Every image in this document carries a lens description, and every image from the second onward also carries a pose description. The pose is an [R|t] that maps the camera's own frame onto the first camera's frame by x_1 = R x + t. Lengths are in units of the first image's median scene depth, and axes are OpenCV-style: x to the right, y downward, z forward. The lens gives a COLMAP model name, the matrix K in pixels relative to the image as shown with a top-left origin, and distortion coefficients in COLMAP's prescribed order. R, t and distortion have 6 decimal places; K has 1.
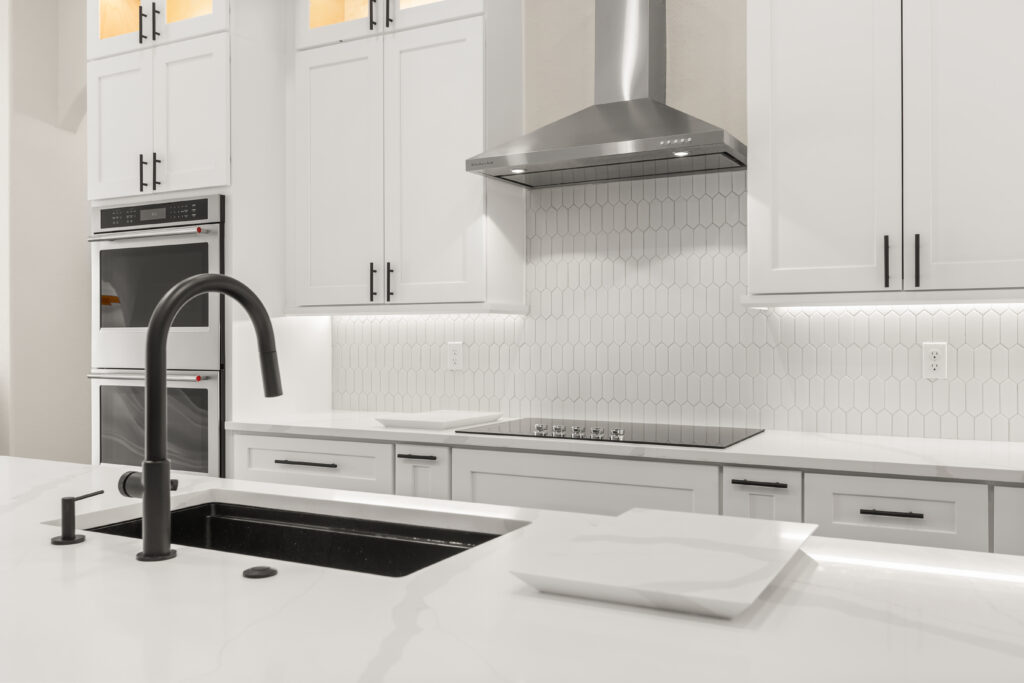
lens RADIAL K [[894.5, 0, 505.1], [0, 894.5, 333.7], [0, 0, 1]] dist [0.006150, -0.005956]
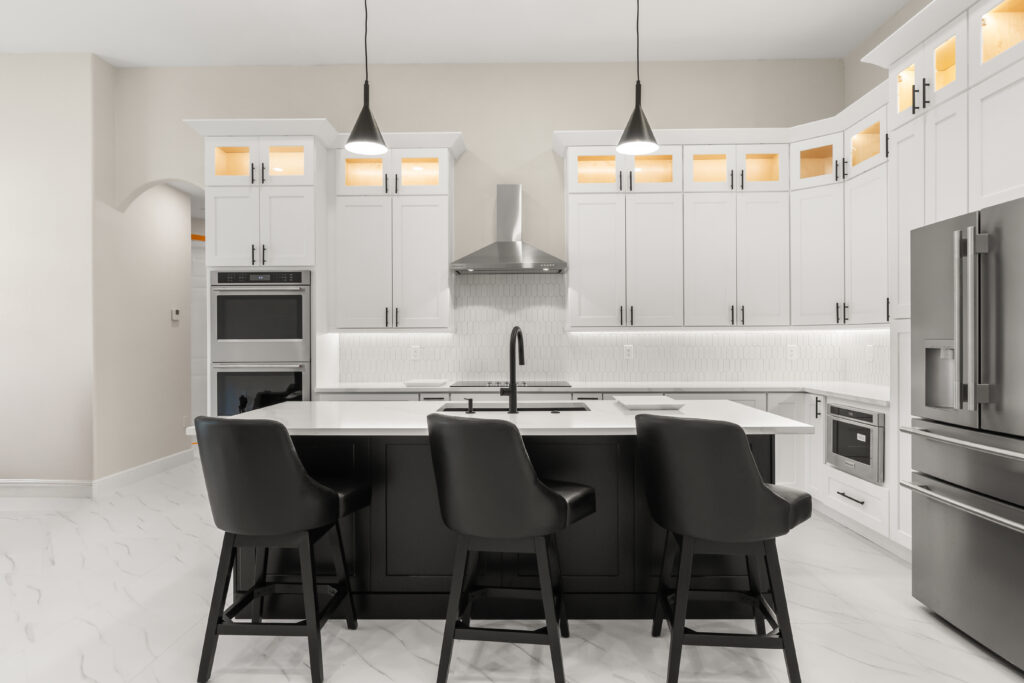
lens RADIAL K [[617.6, 0, 510.5], [0, 617.6, 334.8], [0, 0, 1]] dist [0.017182, -0.004742]
pose [[0.888170, 0.002209, 0.459510, -0.565137], [0.000902, 0.999978, -0.006552, -0.007790], [-0.459514, 0.006234, 0.888149, -0.390824]]
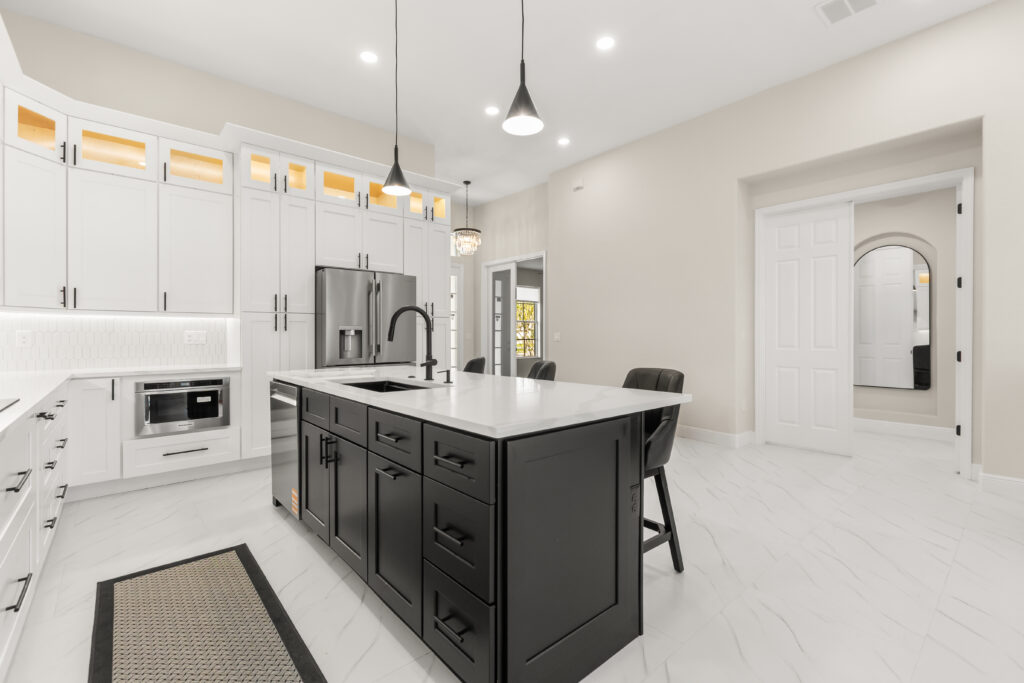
lens RADIAL K [[456.9, 0, 518.5], [0, 456.9, 336.7], [0, 0, 1]] dist [-0.003244, 0.000581]
pose [[-0.938579, 0.004330, 0.345037, -0.558878], [0.004248, 0.999990, -0.000992, 0.026371], [-0.345038, 0.000534, -0.938588, 1.073295]]
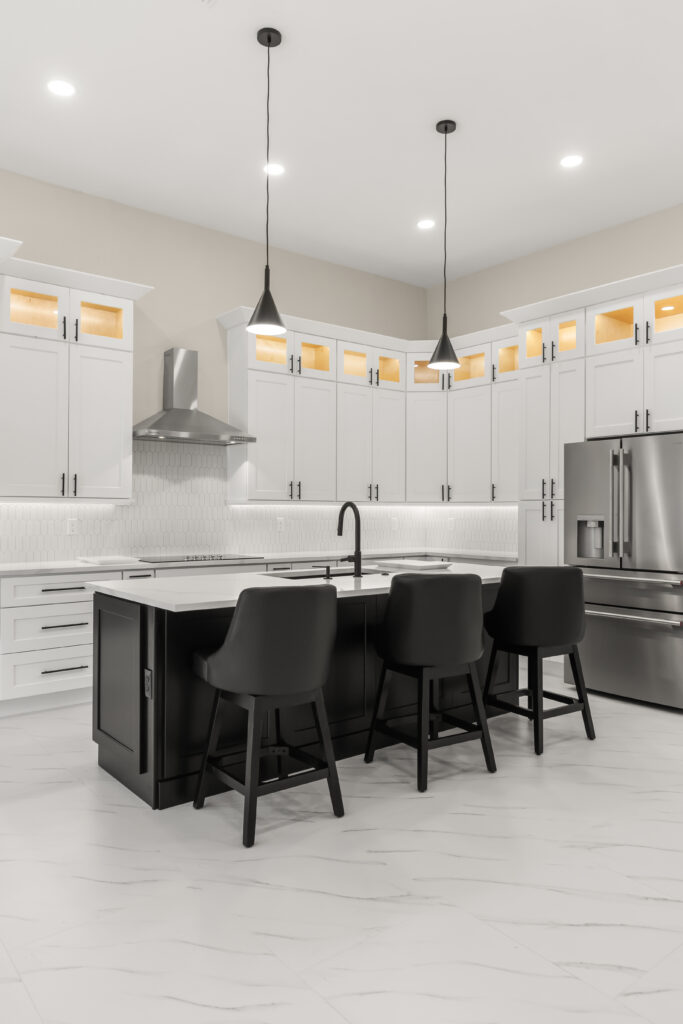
lens RADIAL K [[705.8, 0, 341.4], [0, 705.8, 510.1], [0, 0, 1]] dist [-0.023301, 0.006018]
pose [[0.396260, 0.007885, 0.918104, -1.230868], [-0.006890, 0.999961, -0.005615, -0.003810], [-0.918112, -0.004101, 0.396299, -0.035591]]
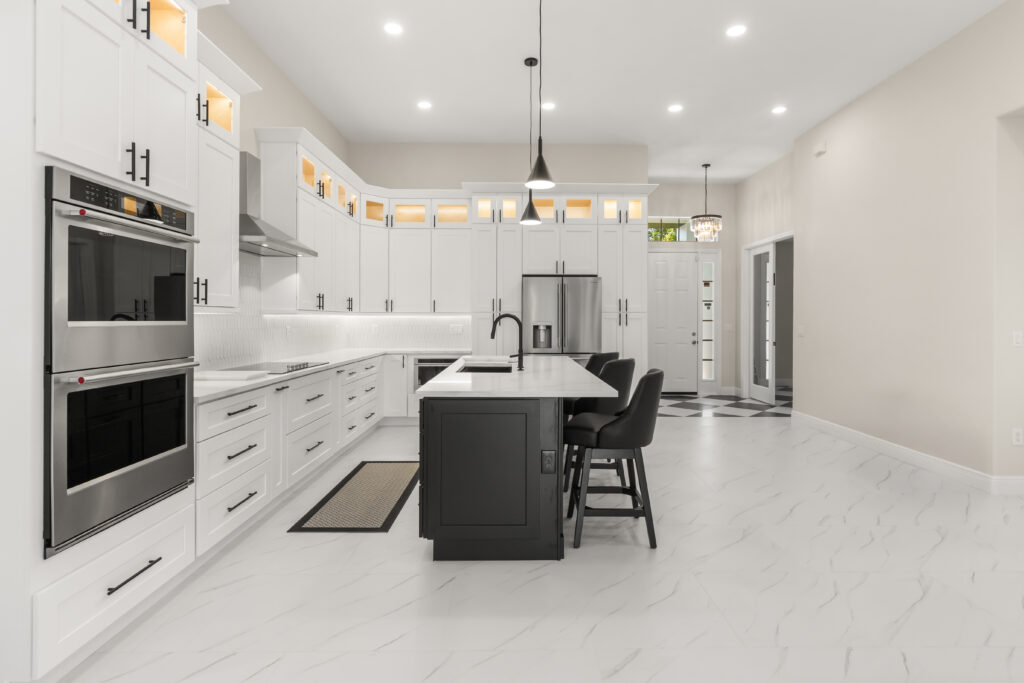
lens RADIAL K [[517.6, 0, 517.0], [0, 517.6, 318.9], [0, 0, 1]] dist [-0.001023, 0.000019]
pose [[-0.482371, 0.002978, 0.875962, -1.196067], [-0.002241, 0.999987, -0.004634, -0.008040], [-0.875964, -0.004198, -0.482358, 0.986034]]
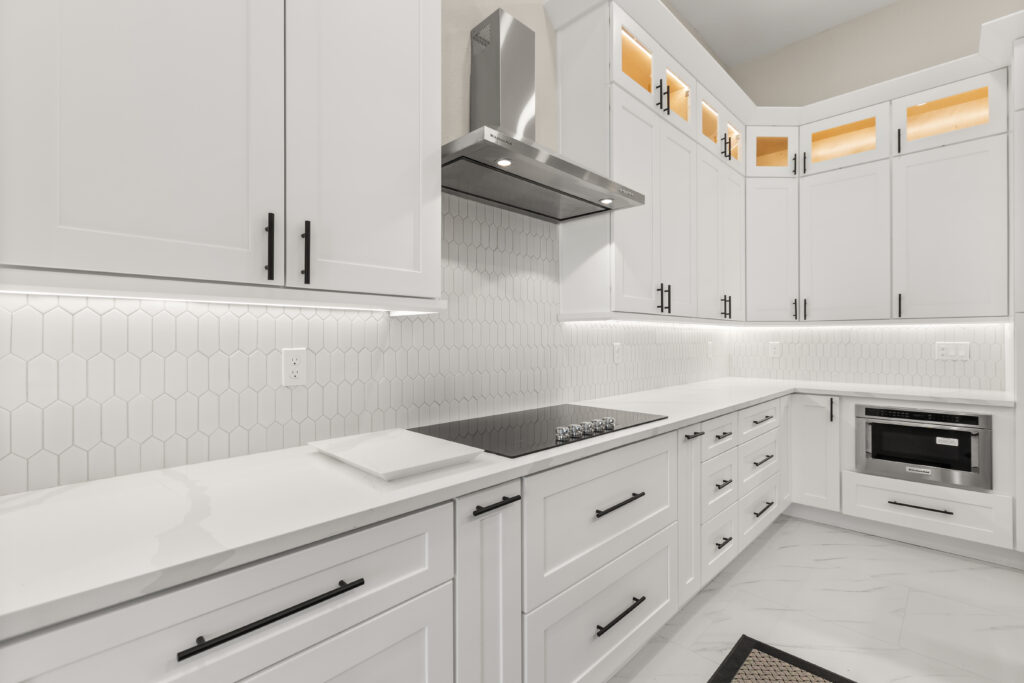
lens RADIAL K [[456.9, 0, 522.0], [0, 456.9, 337.2], [0, 0, 1]] dist [-0.003244, 0.000581]
pose [[0.269965, 0.007195, 0.962843, -0.405864], [-0.000357, 0.999973, -0.007373, 0.003498], [-0.962870, 0.001647, 0.269961, 0.790969]]
